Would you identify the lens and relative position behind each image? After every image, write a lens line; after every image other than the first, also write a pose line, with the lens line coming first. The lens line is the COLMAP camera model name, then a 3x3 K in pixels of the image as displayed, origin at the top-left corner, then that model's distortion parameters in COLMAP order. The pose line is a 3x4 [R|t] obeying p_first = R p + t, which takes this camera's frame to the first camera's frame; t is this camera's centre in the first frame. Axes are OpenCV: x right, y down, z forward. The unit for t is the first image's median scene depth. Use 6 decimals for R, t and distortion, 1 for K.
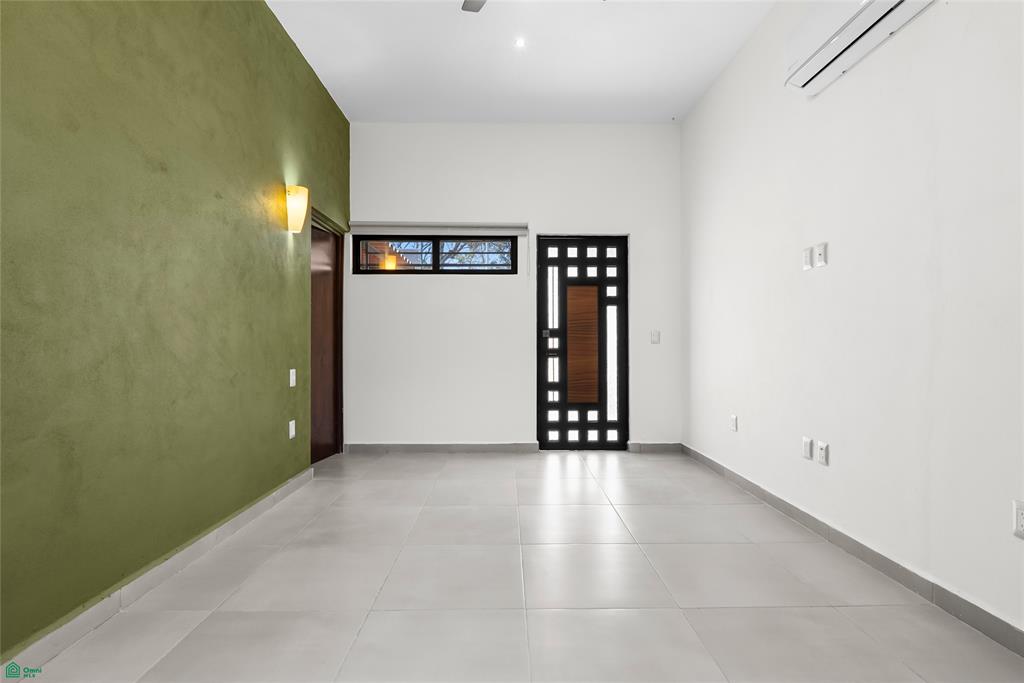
lens RADIAL K [[482.4, 0, 515.9], [0, 482.4, 333.7], [0, 0, 1]] dist [-0.001887, -0.000013]
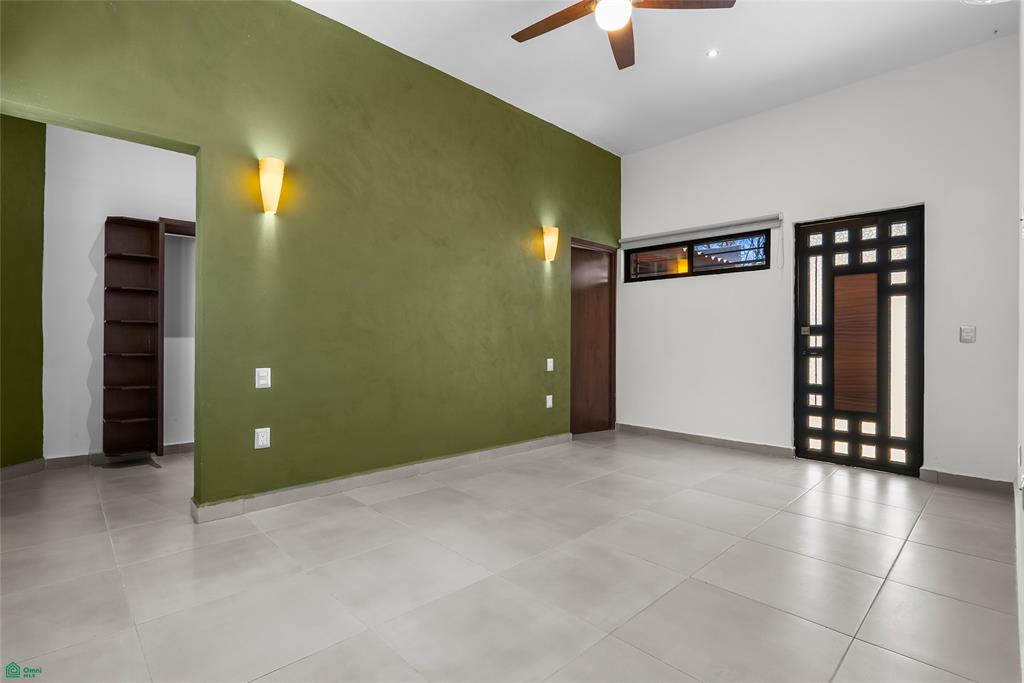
lens RADIAL K [[485.6, 0, 510.5], [0, 485.6, 329.5], [0, 0, 1]] dist [-0.004464, -0.000459]
pose [[0.679882, -0.011338, -0.733234, 0.355810], [0.009987, 0.999931, -0.006201, -0.002422], [0.733254, -0.003107, 0.679948, -0.030111]]
